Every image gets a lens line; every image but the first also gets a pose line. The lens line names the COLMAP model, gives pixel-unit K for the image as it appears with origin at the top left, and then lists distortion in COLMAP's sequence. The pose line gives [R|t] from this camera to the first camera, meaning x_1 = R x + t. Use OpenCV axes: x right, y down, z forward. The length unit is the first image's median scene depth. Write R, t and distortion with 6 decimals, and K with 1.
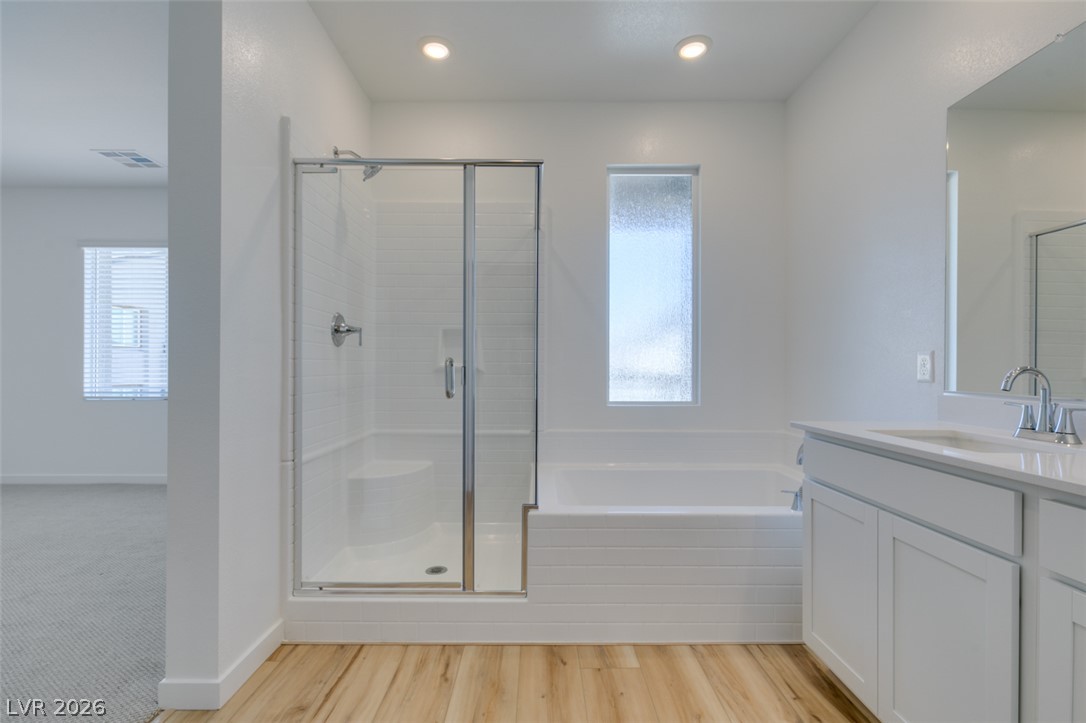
lens RADIAL K [[501.8, 0, 536.5], [0, 501.8, 364.0], [0, 0, 1]] dist [-0.002398, -0.001466]
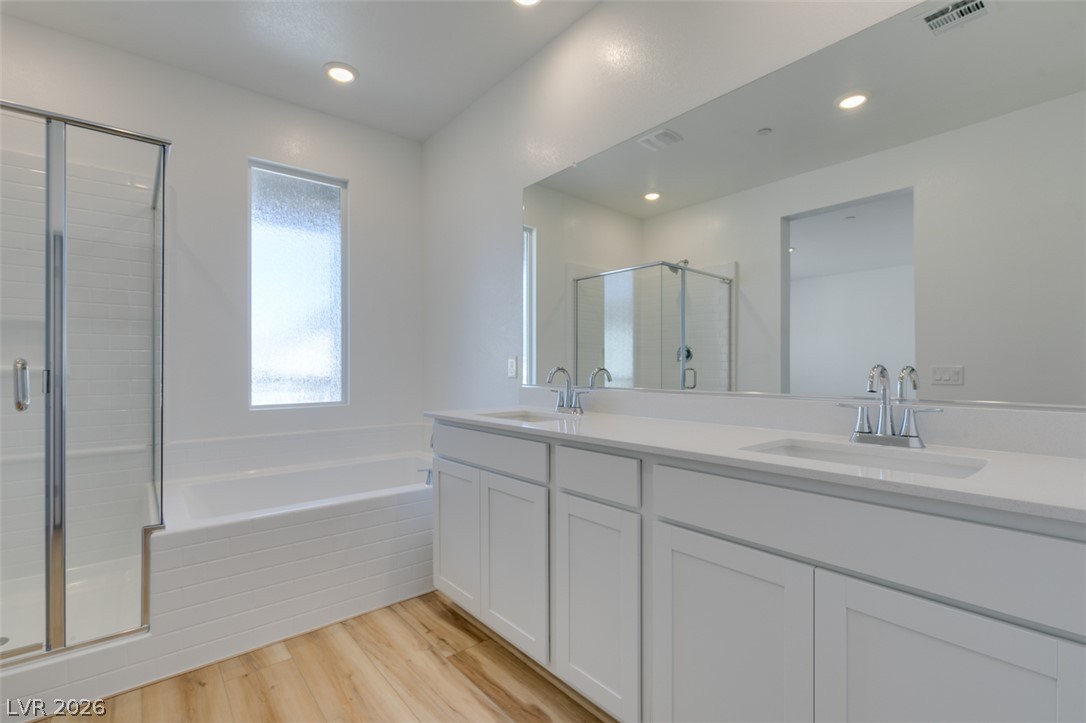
lens RADIAL K [[501.8, 0, 548.2], [0, 501.8, 367.1], [0, 0, 1]] dist [-0.002398, -0.001466]
pose [[0.770625, -0.004833, 0.637270, -0.039039], [0.003070, 0.999988, 0.003872, -0.000316], [-0.637281, -0.001027, 0.770631, -0.129285]]
